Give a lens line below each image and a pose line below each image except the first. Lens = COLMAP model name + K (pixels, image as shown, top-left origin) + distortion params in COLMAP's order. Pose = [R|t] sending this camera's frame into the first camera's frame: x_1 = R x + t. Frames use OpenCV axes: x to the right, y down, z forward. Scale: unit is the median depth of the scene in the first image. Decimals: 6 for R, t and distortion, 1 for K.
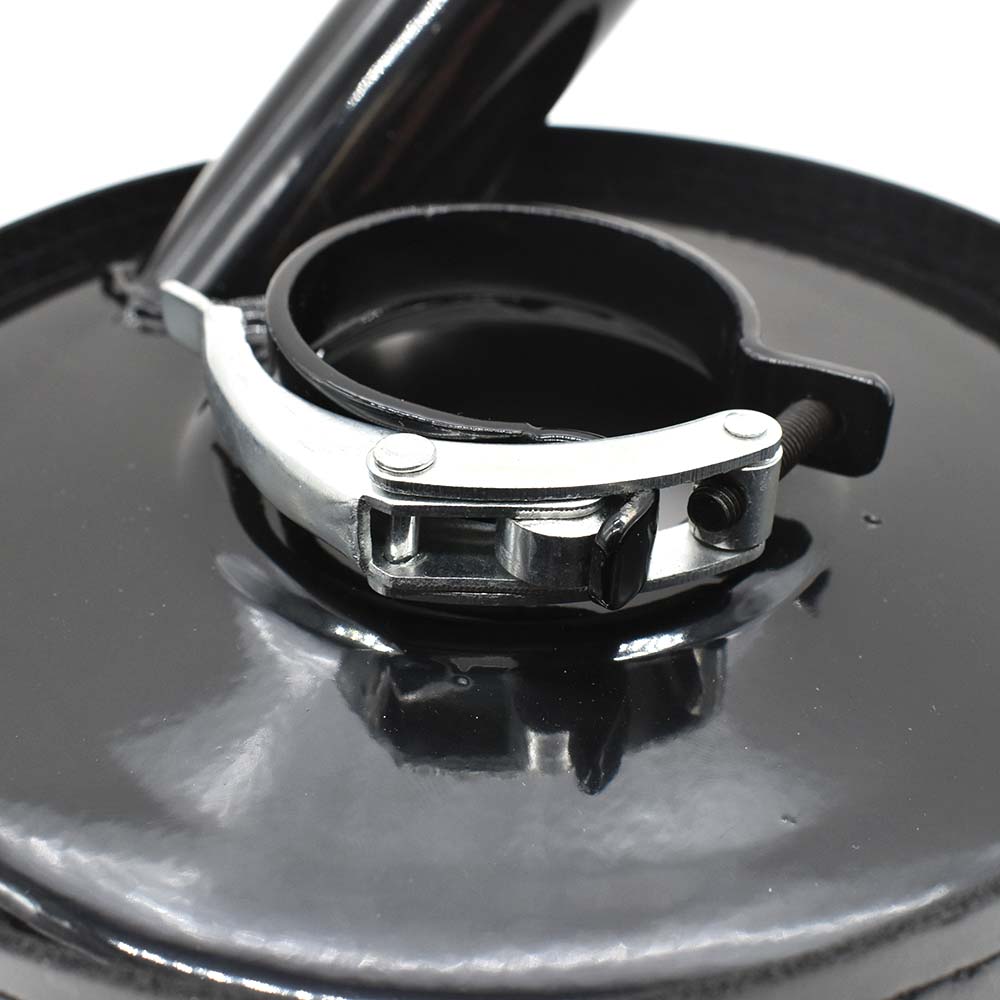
lens RADIAL K [[1851.3, 0, 500.0], [0, 1851.3, 500.0], [0, 0, 1]] dist [0.009380, -0.001952]
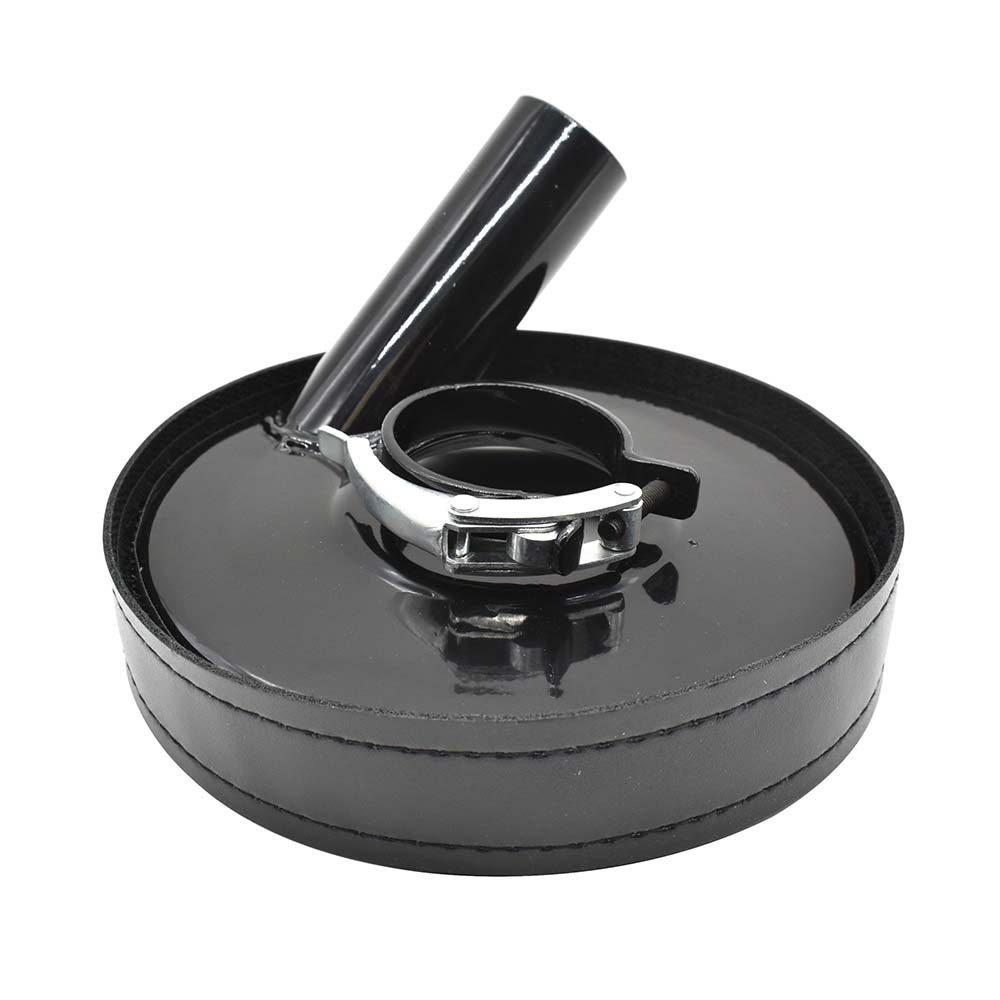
lens RADIAL K [[1851.3, 0, 500.0], [0, 1851.3, 500.0], [0, 0, 1]] dist [0.009380, -0.001952]
pose [[0.998725, -0.016581, 0.047684, -0.106161], [0.020279, 0.996736, -0.078137, 0.130781], [-0.046233, 0.079005, 0.995802, -1.061866]]
